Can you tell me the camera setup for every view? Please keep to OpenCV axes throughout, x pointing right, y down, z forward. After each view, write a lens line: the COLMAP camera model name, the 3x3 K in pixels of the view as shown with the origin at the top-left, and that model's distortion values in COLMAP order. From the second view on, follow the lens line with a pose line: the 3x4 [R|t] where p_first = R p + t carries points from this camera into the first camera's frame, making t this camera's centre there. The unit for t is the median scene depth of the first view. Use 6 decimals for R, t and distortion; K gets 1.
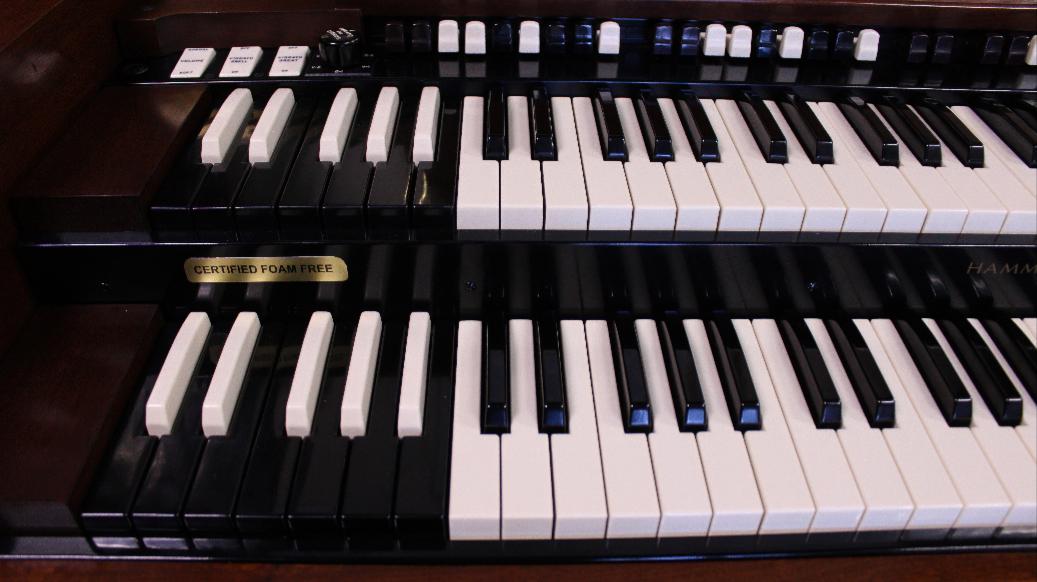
lens RADIAL K [[838.3, 0, 516.8], [0, 838.3, 459.7], [0, 0, 1]] dist [-0.065572, 0.001746]
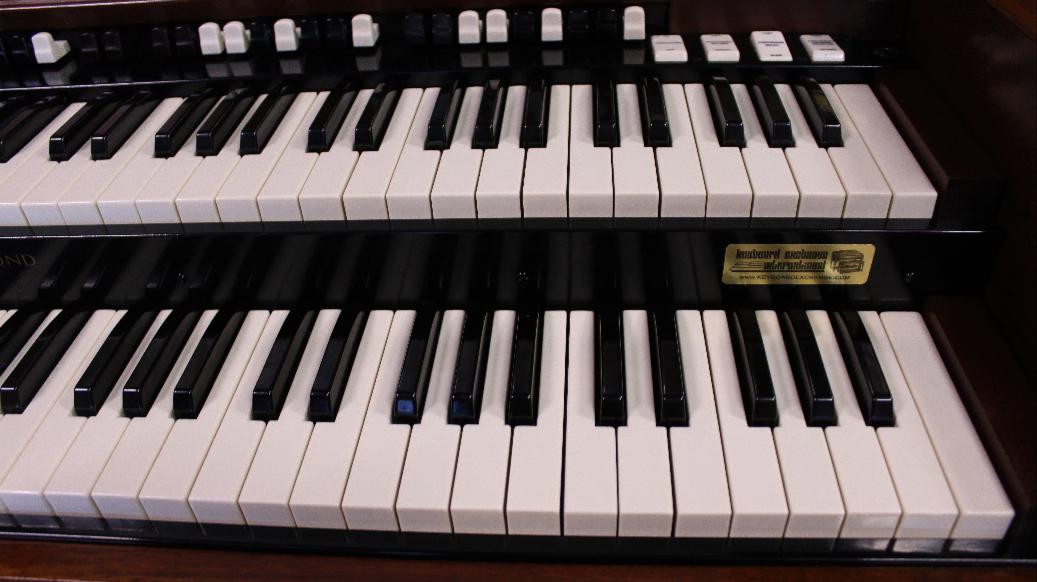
lens RADIAL K [[857.6, 0, 519.5], [0, 857.6, 429.4], [0, 0, 1]] dist [-0.079539, 0.000101]
pose [[0.991585, 0.025865, -0.126851, 0.119558], [-0.029117, 0.999291, -0.023850, -0.001624], [0.126144, 0.027342, 0.991635, 0.004951]]
